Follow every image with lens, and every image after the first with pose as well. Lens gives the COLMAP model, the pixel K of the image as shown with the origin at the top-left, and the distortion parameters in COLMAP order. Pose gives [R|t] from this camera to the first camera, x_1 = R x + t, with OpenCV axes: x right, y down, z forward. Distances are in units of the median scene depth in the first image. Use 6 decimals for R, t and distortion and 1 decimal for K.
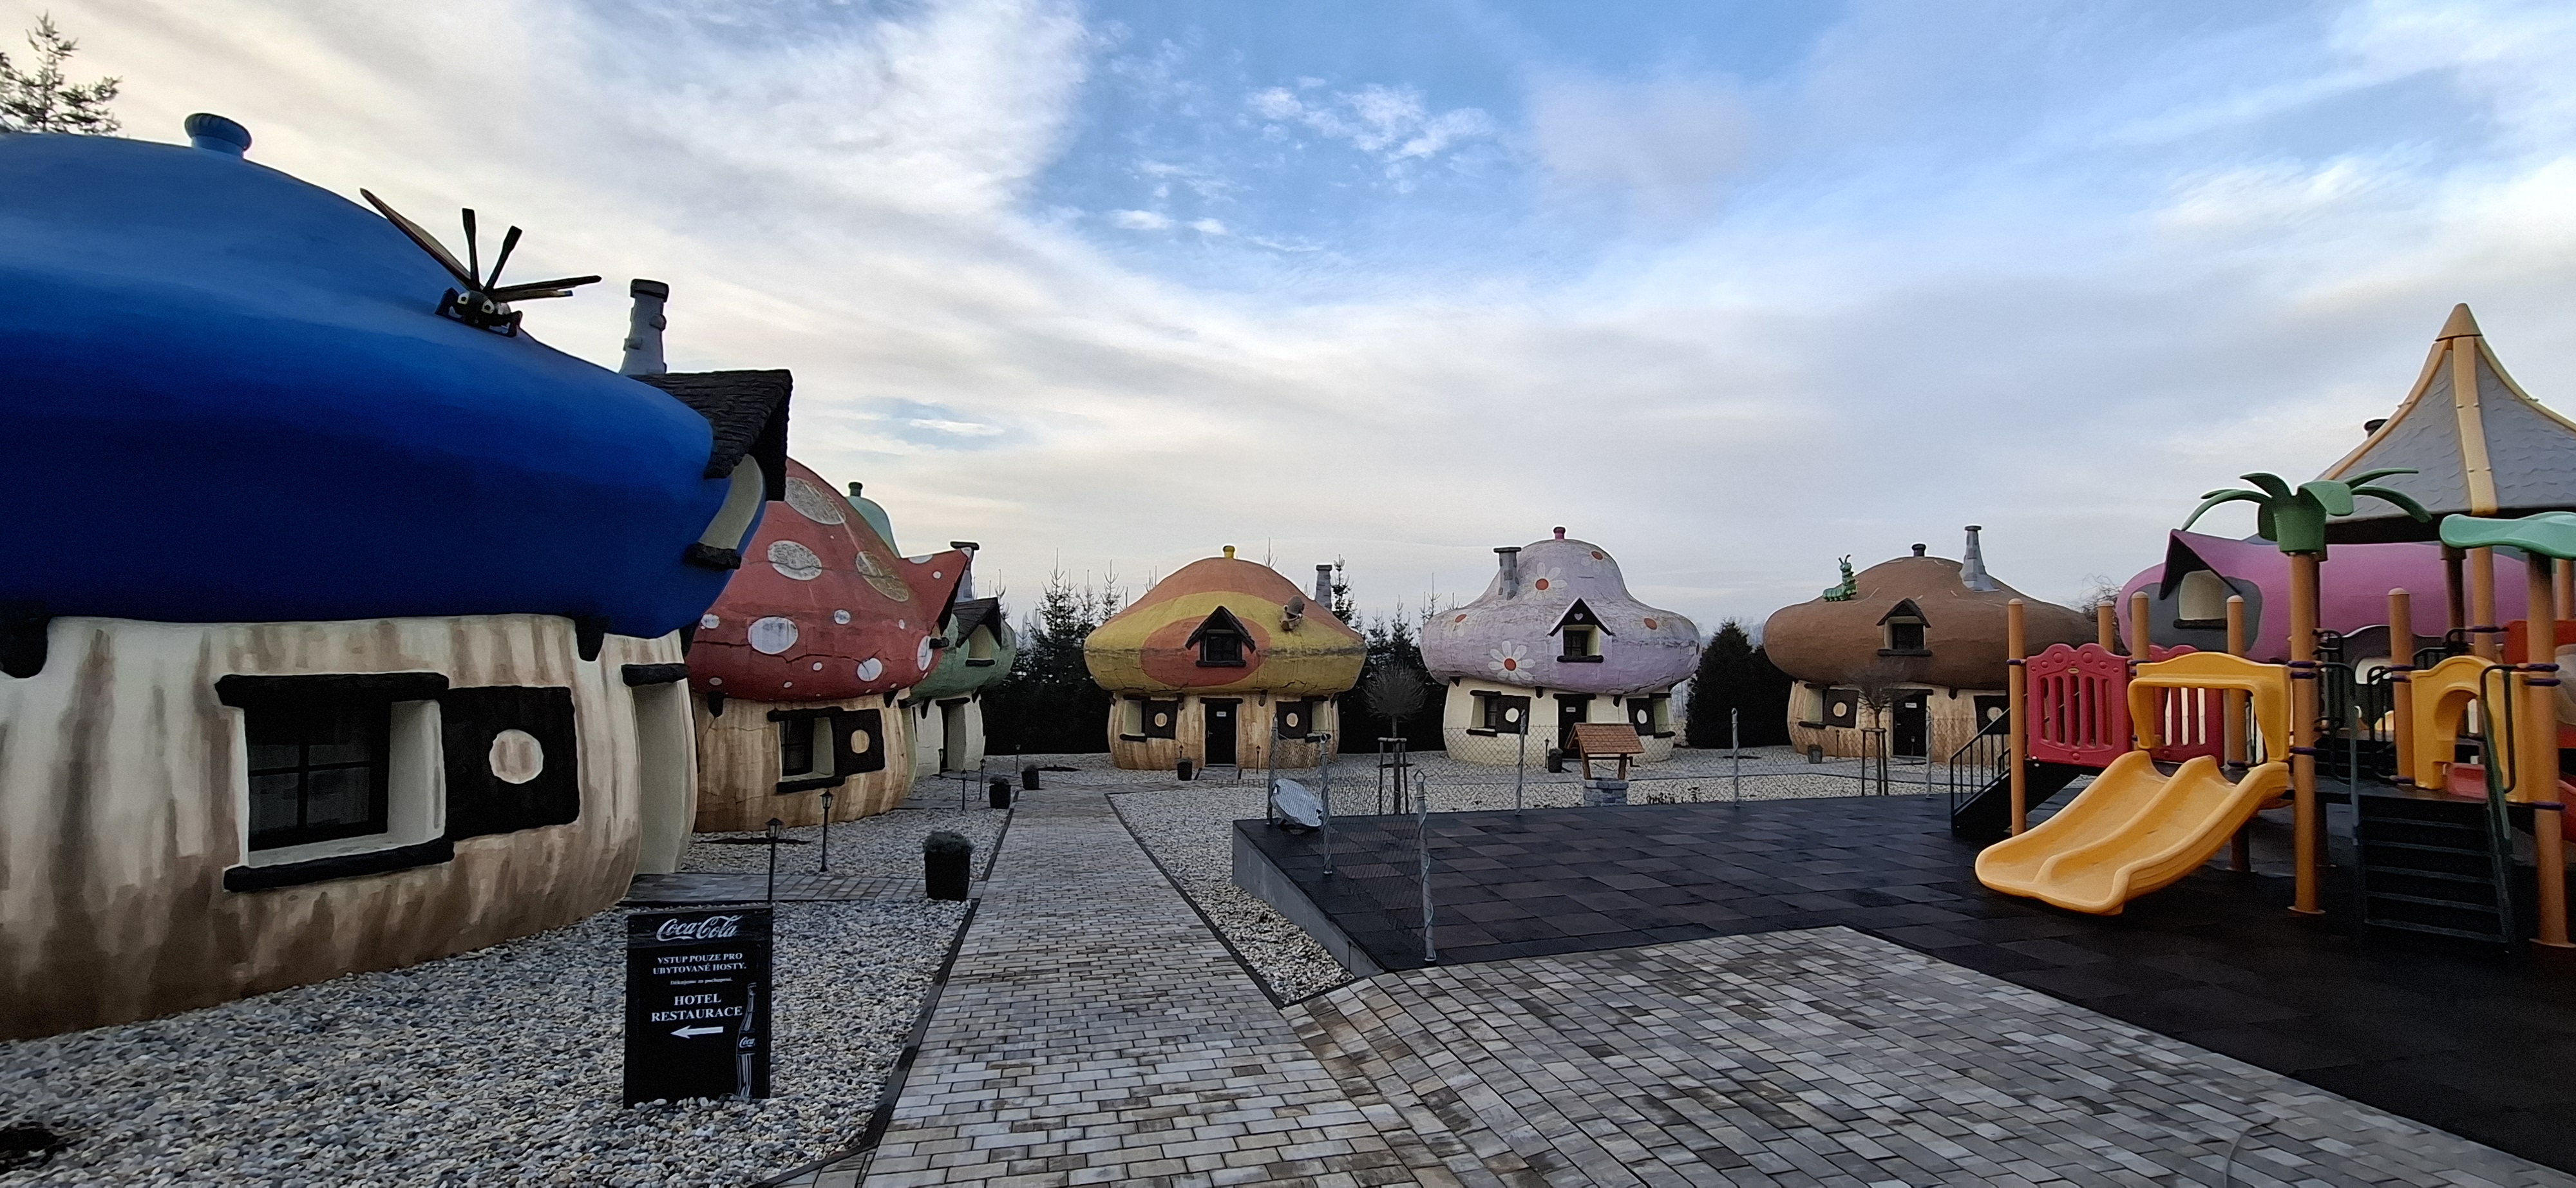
lens RADIAL K [[1045.6, 0, 1277.5], [0, 1045.6, 600.8], [0, 0, 1]] dist [0.001134, -0.000369]
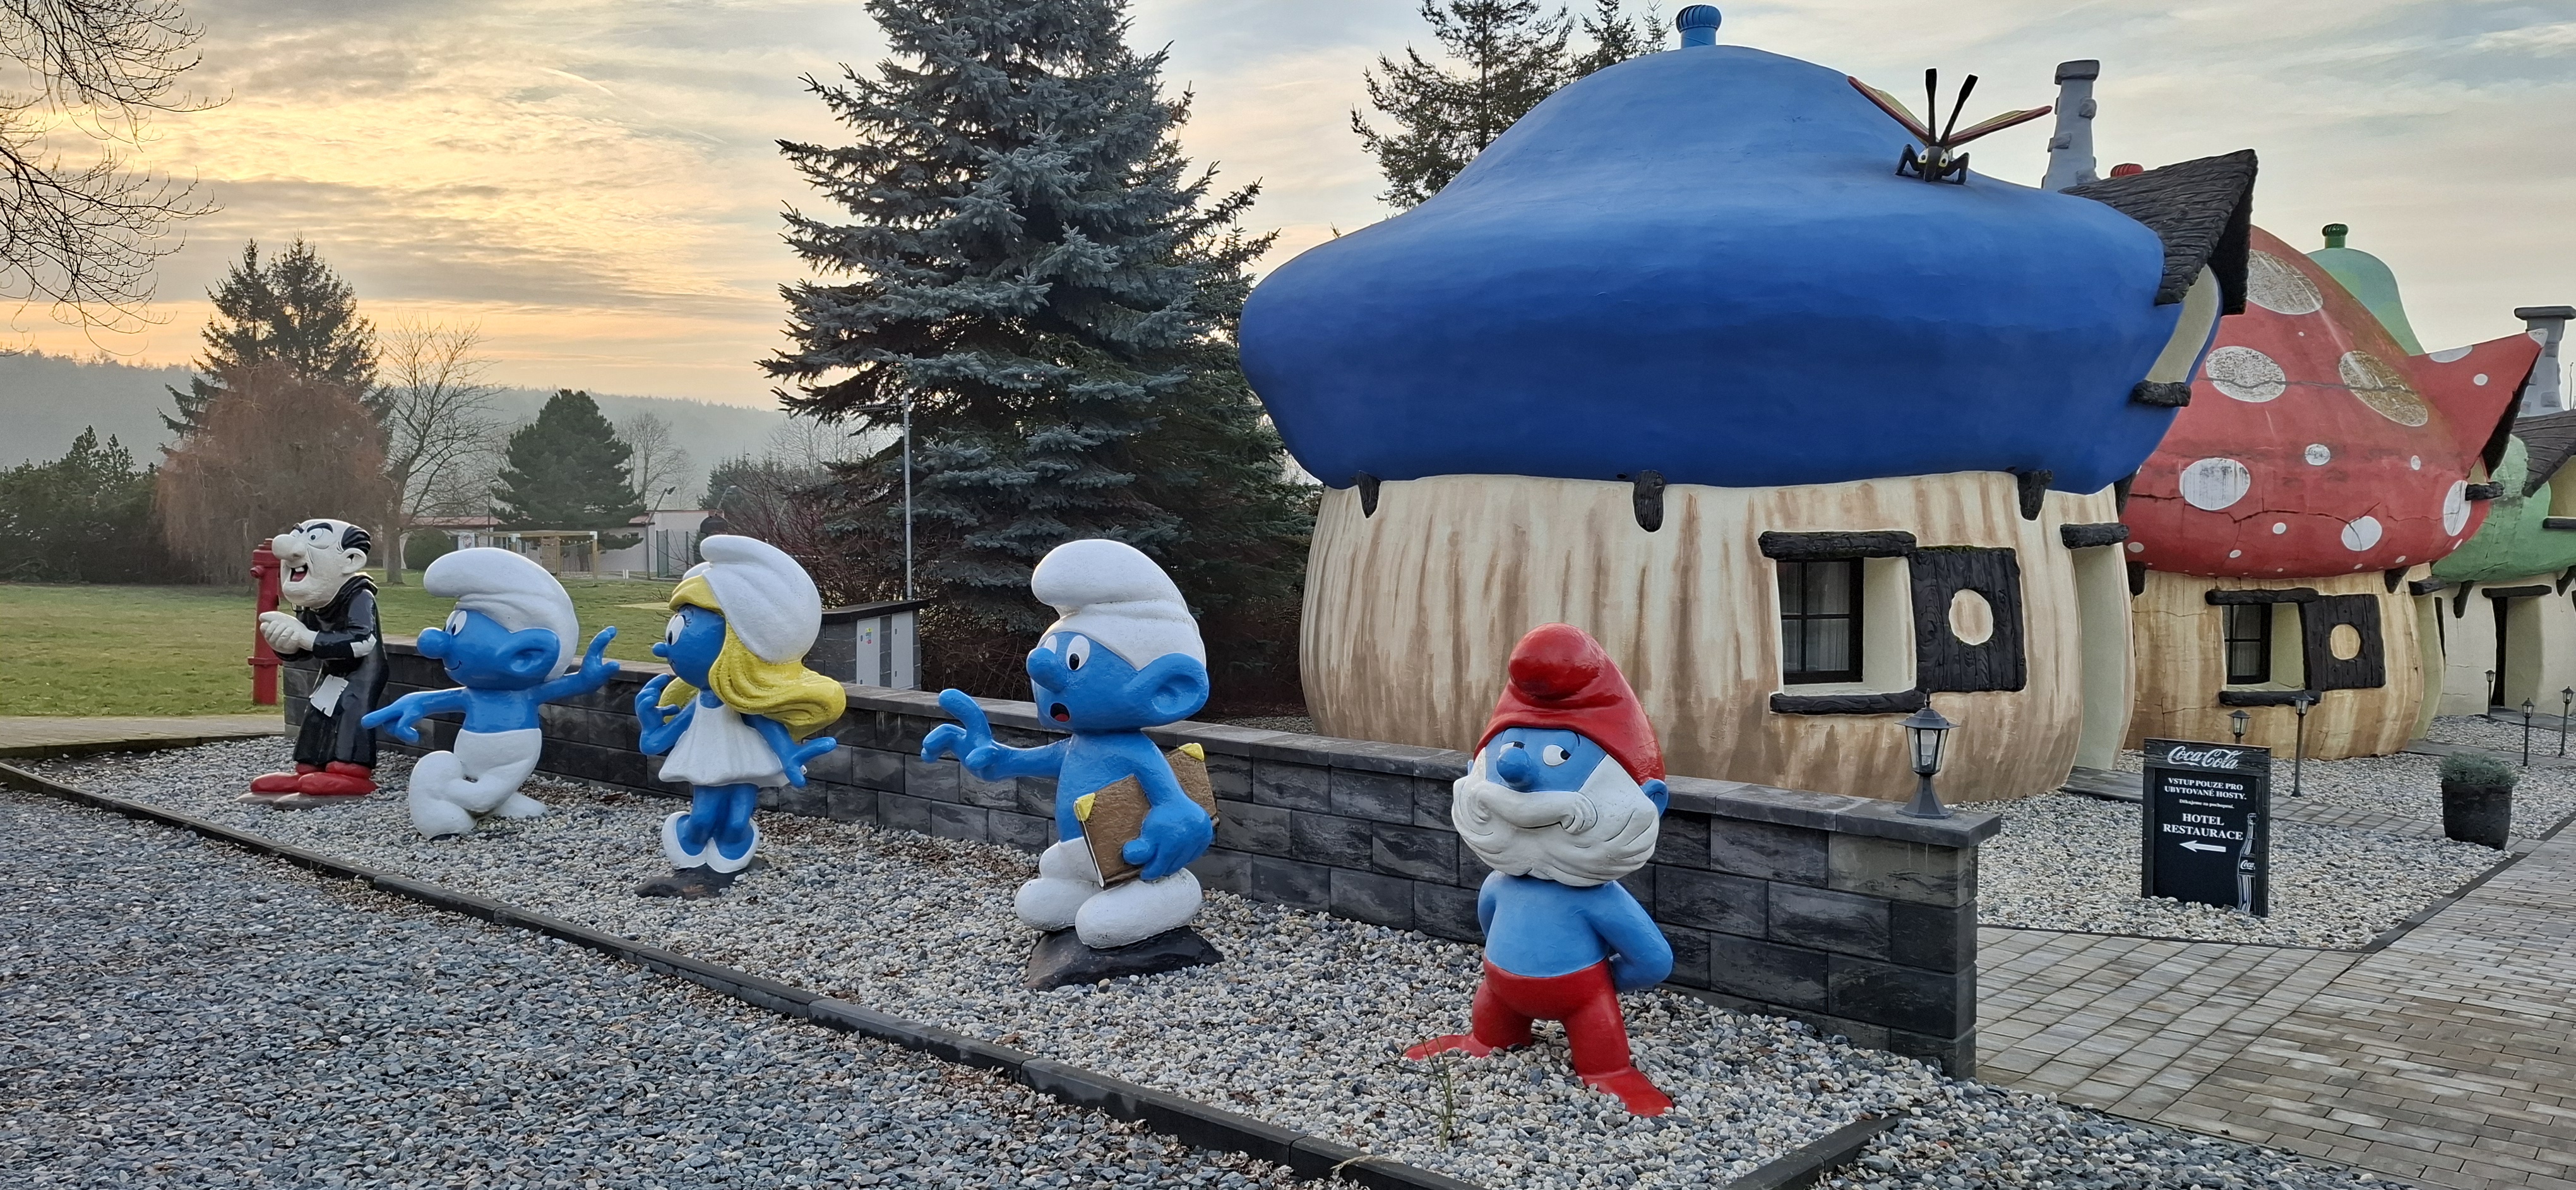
lens RADIAL K [[1740.7, 0, 1288.7], [0, 1740.7, 585.9], [0, 0, 1]] dist [0.008610, -0.024245]
pose [[0.604645, 0.036722, -0.795648, 0.164810], [0.040365, 0.996240, 0.076655, -0.028027], [0.795471, -0.078465, 0.600890, -0.437689]]
